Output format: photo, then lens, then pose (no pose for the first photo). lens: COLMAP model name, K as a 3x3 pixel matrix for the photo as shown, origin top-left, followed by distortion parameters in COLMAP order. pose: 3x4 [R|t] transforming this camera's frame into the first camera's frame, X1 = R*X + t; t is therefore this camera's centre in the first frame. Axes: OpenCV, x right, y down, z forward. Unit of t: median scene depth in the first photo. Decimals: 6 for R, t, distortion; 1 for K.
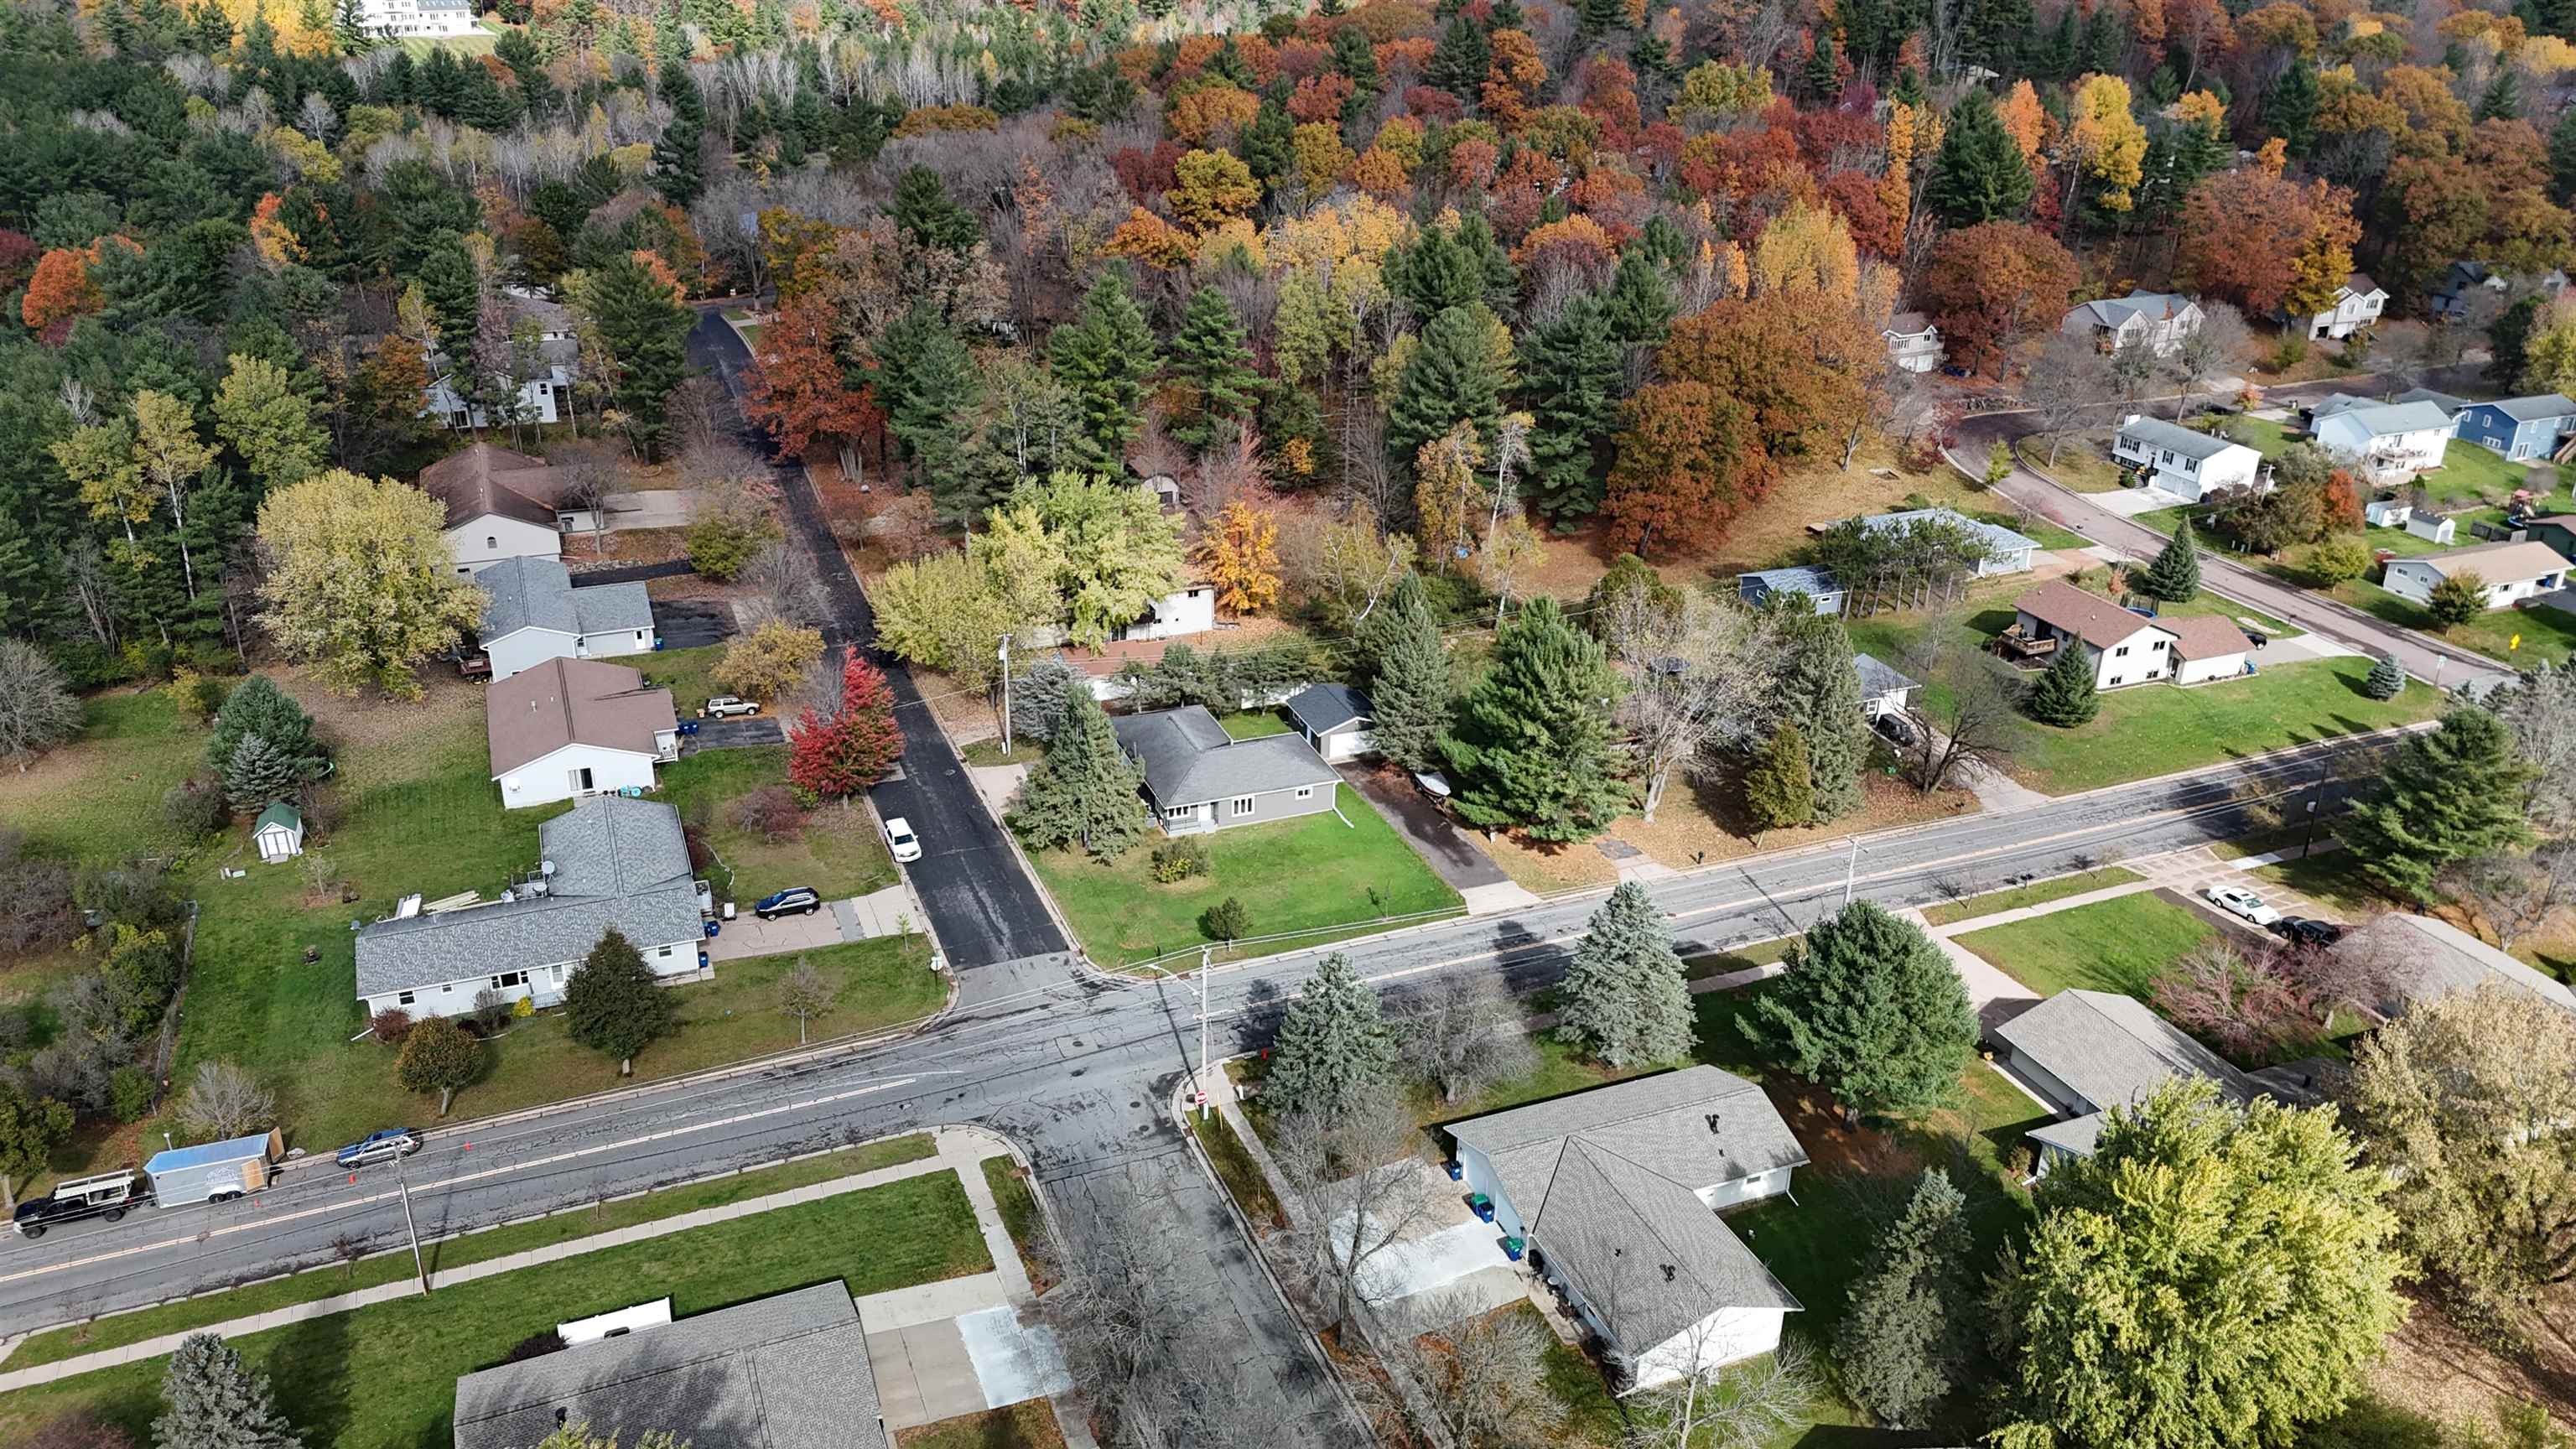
lens RADIAL K [[1890.5, 0, 1281.1], [0, 1890.5, 712.5], [0, 0, 1]] dist [0.083262, -0.099044]
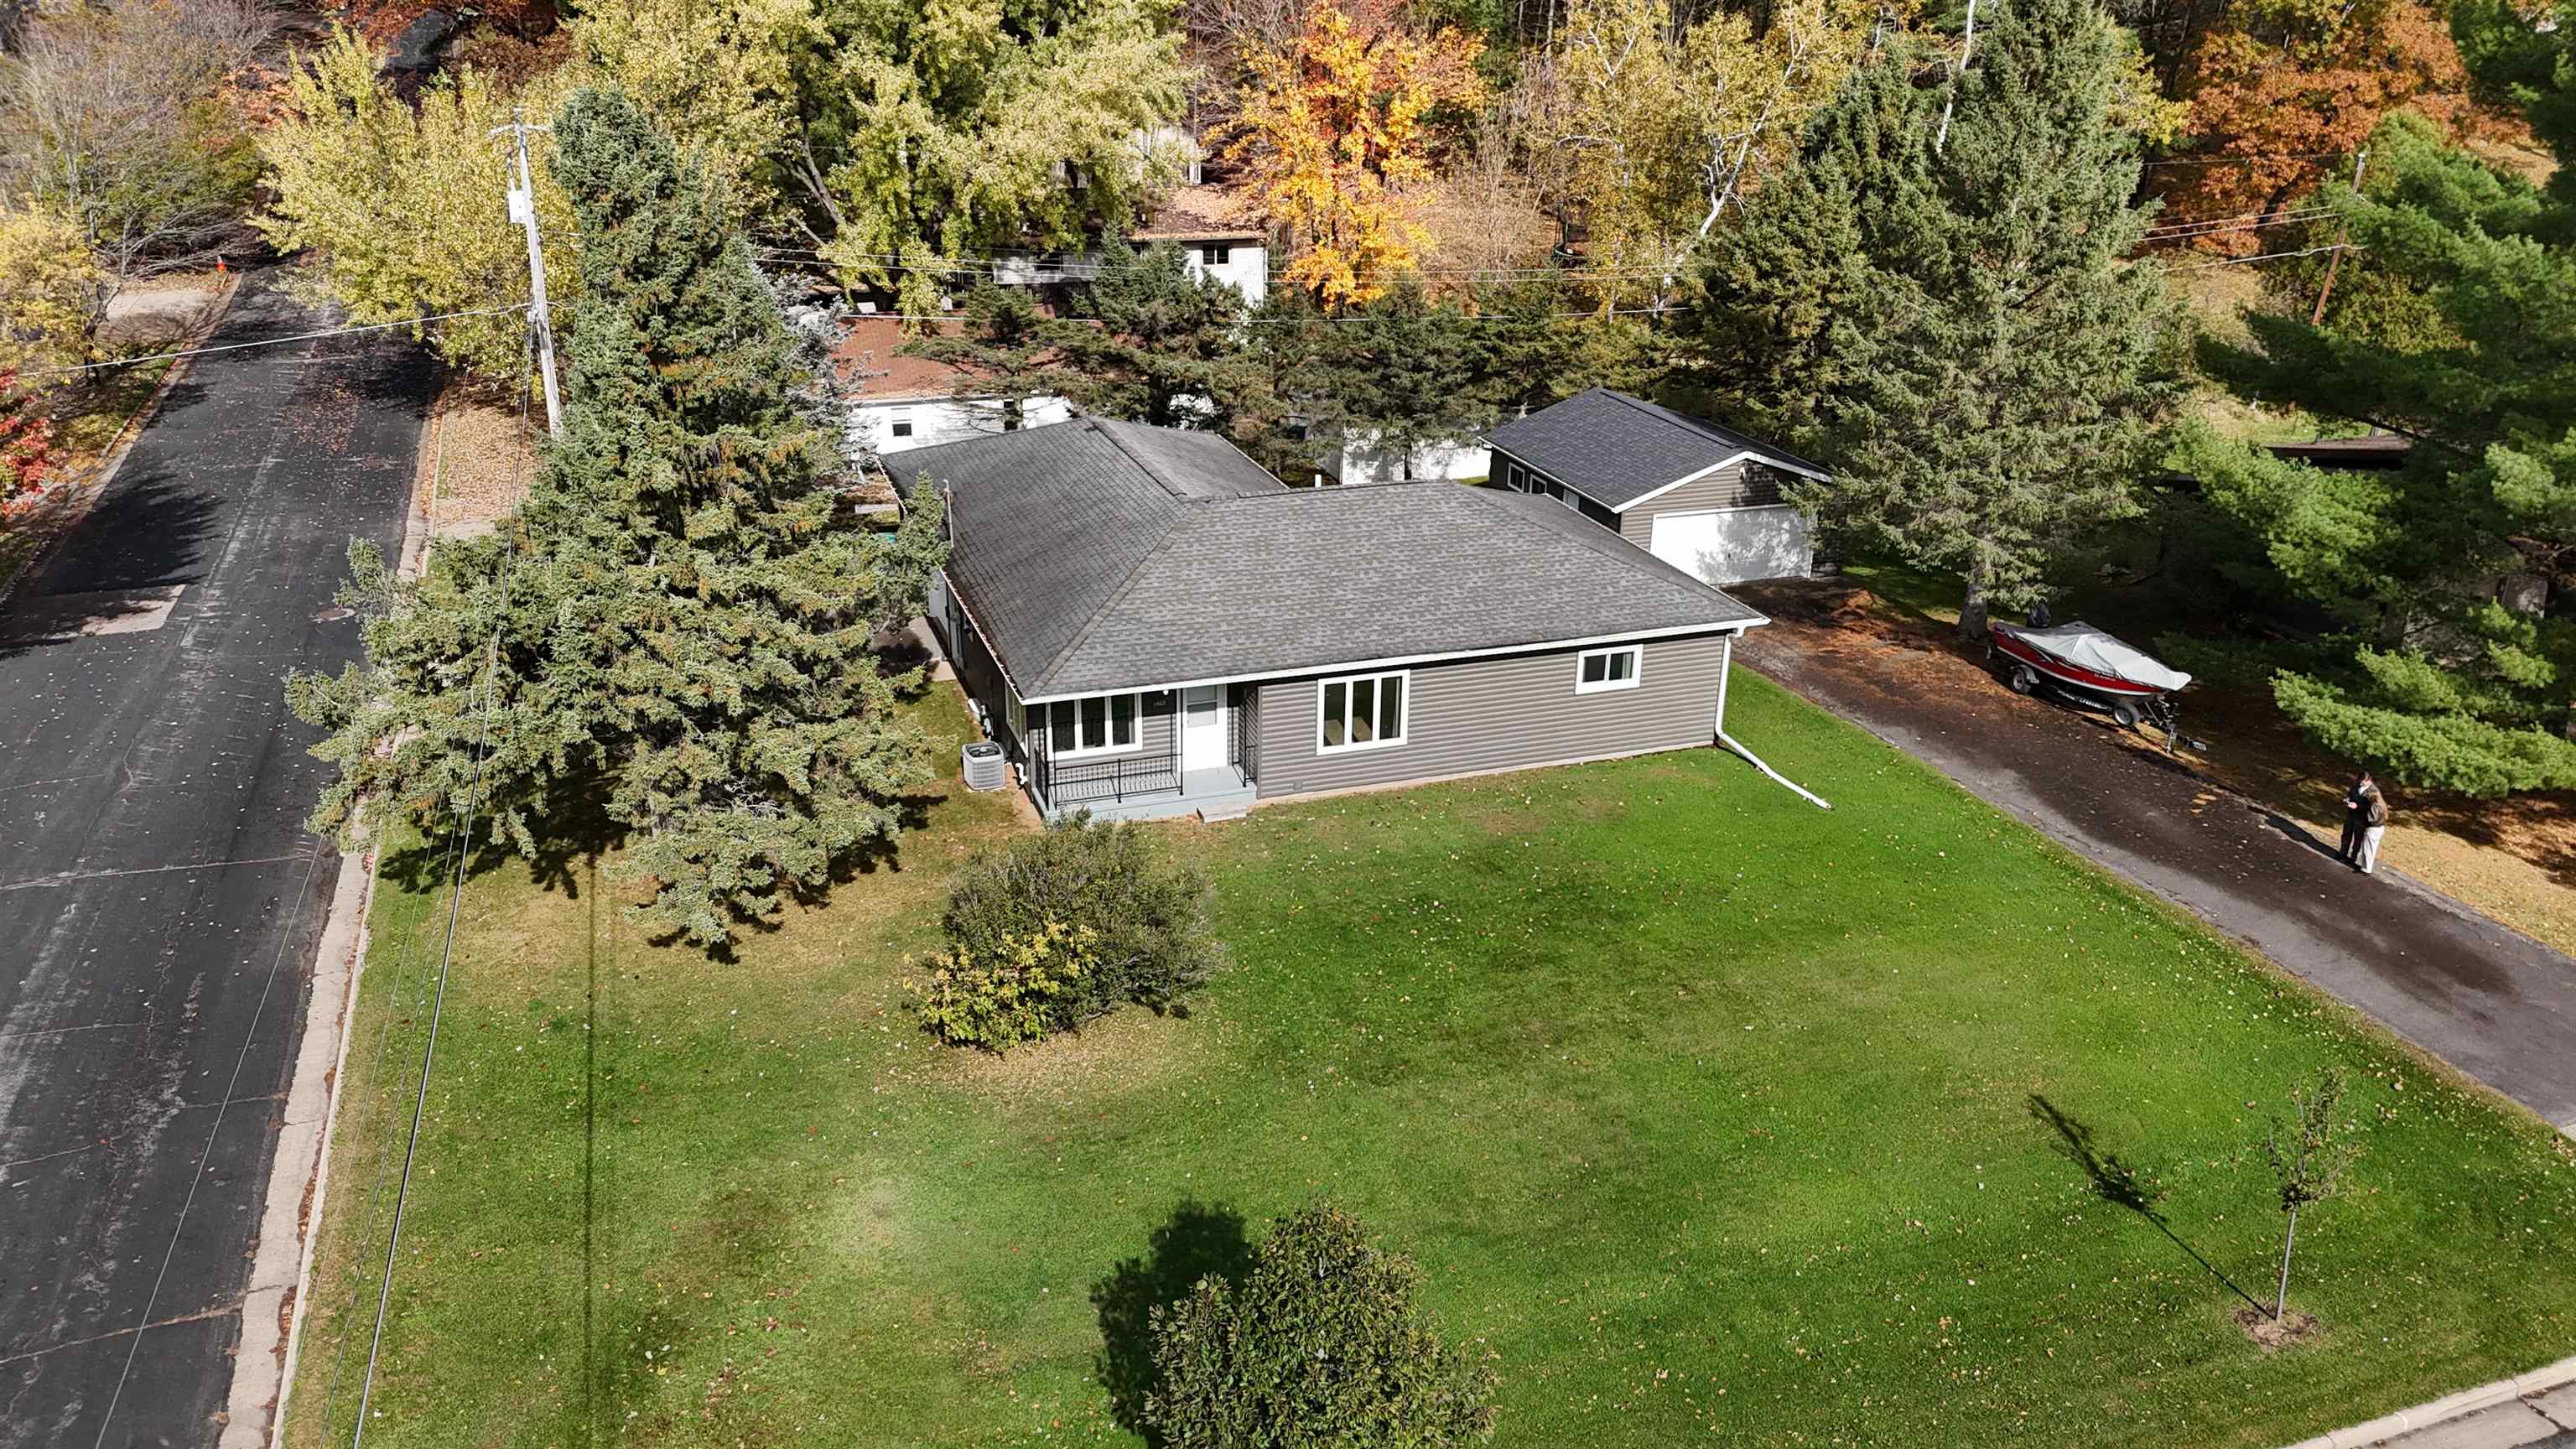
lens RADIAL K [[1890.5, 0, 1281.1], [0, 1890.5, 712.5], [0, 0, 1]] dist [0.083262, -0.099044]
pose [[0.999248, 0.013819, -0.036232, -0.017860], [-0.015100, 0.999262, -0.035325, 0.047956], [0.035718, 0.035846, 0.998719, 0.624065]]
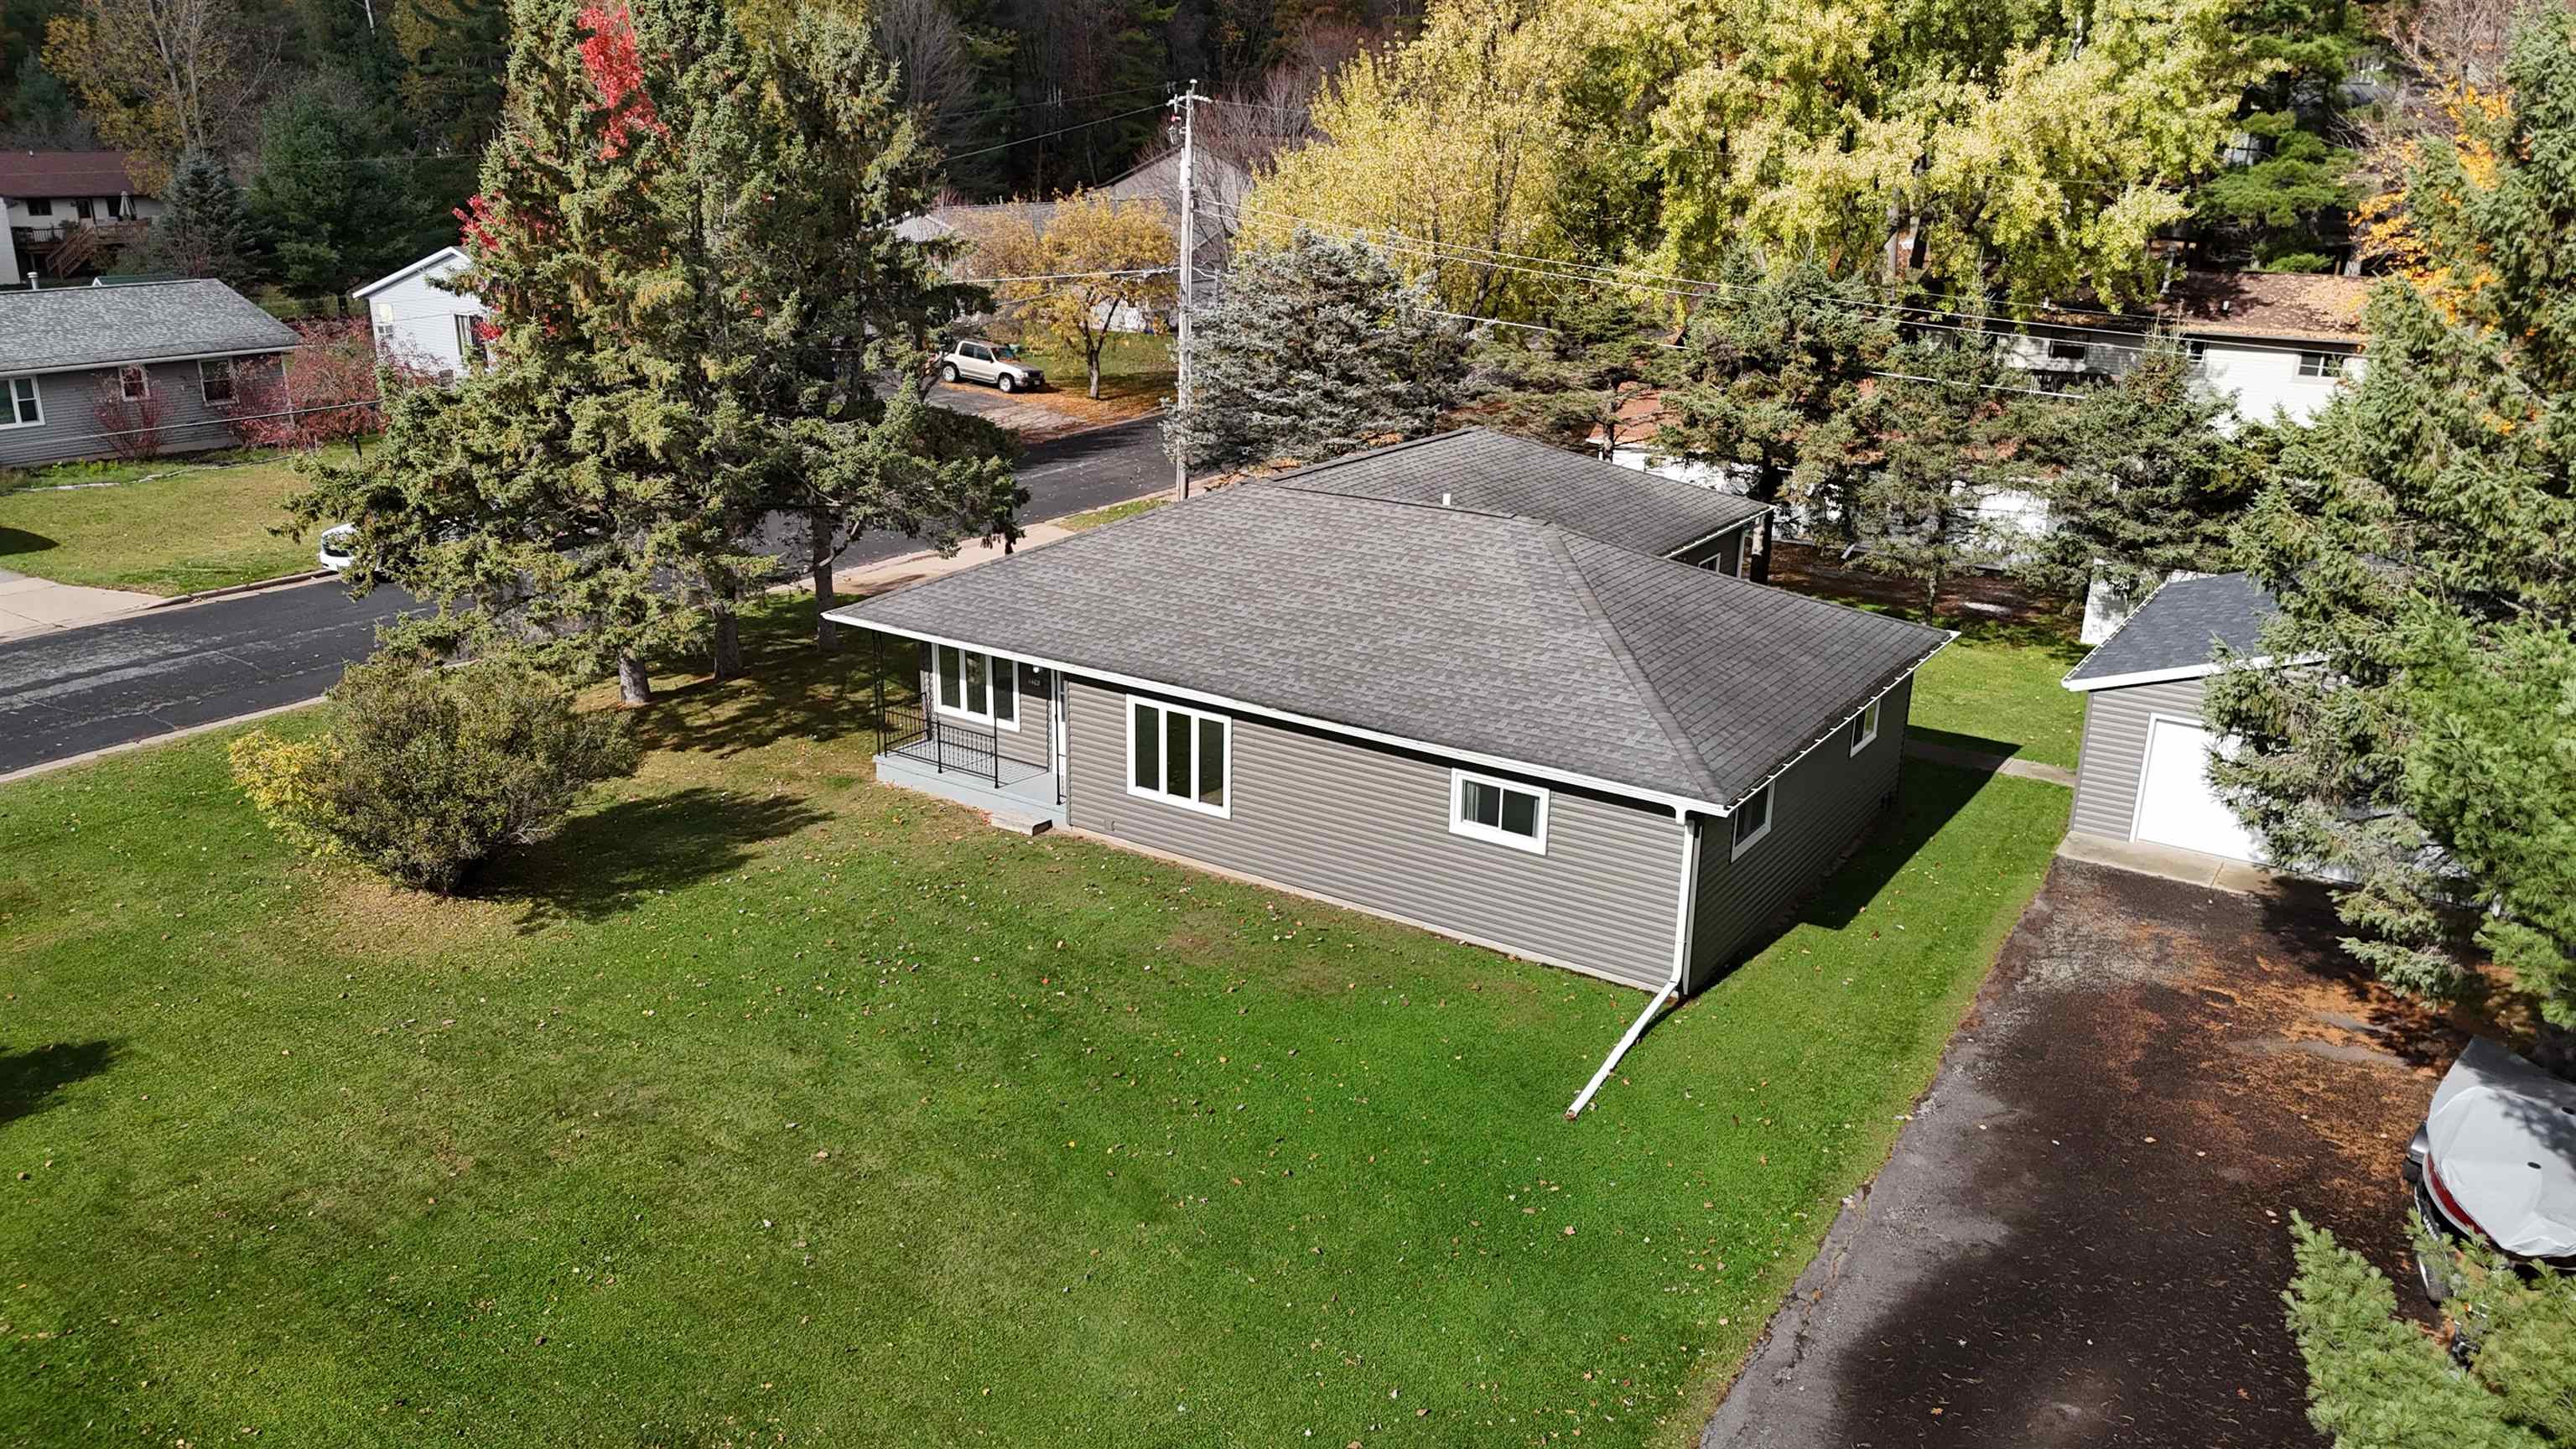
lens RADIAL K [[1890.5, 0, 1281.1], [0, 1890.5, 712.5], [0, 0, 1]] dist [0.083262, -0.099044]
pose [[0.581461, 0.244705, -0.775901, 0.103821], [-0.337818, 0.940212, 0.043364, 0.028275], [0.740123, 0.236899, 0.629363, 0.732641]]
